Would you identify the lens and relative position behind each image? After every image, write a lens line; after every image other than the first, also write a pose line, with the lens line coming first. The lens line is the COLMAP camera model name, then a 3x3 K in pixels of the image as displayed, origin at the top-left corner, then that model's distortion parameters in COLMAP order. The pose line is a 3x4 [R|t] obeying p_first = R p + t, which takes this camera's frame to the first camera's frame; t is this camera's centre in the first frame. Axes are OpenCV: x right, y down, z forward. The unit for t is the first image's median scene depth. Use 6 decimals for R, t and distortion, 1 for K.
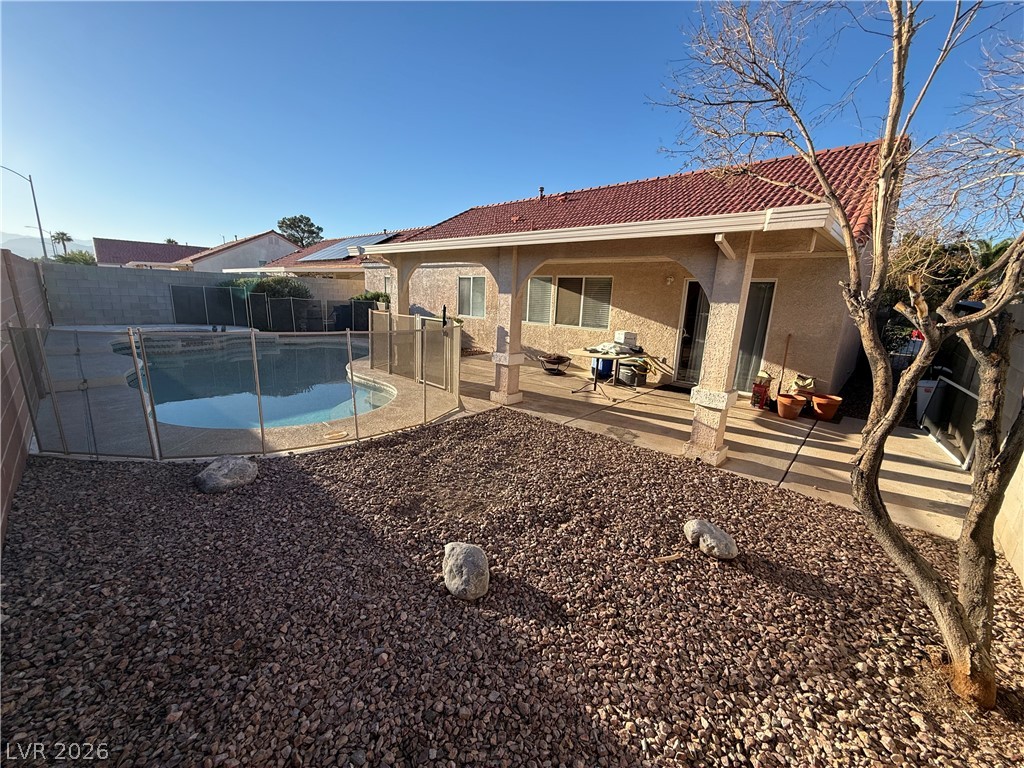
lens RADIAL K [[402.1, 0, 512.0], [0, 402.1, 384.0], [0, 0, 1]] dist [0.000039, 0.000282]
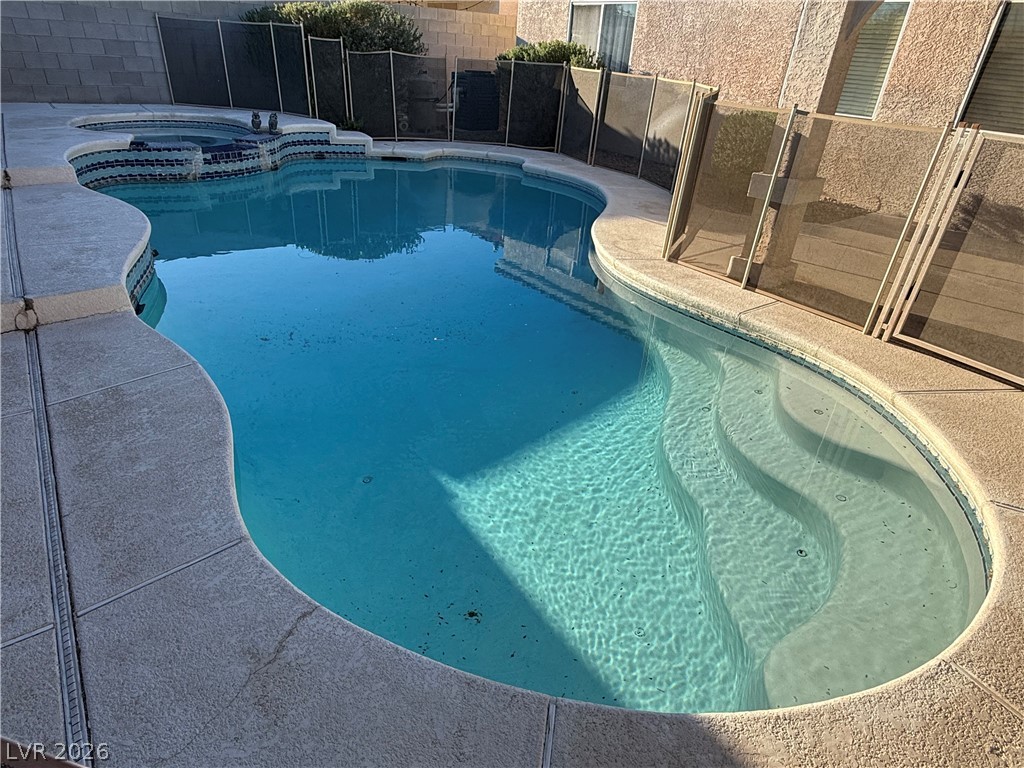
lens RADIAL K [[614.0, 0, 512.0], [0, 614.0, 384.0], [0, 0, 1]] dist [-0.001908, -0.001128]
pose [[0.981424, 0.109845, -0.157291, -0.305782], [-0.062918, 0.958807, 0.277002, -0.060832], [0.181239, -0.261960, 0.947908, 0.302866]]
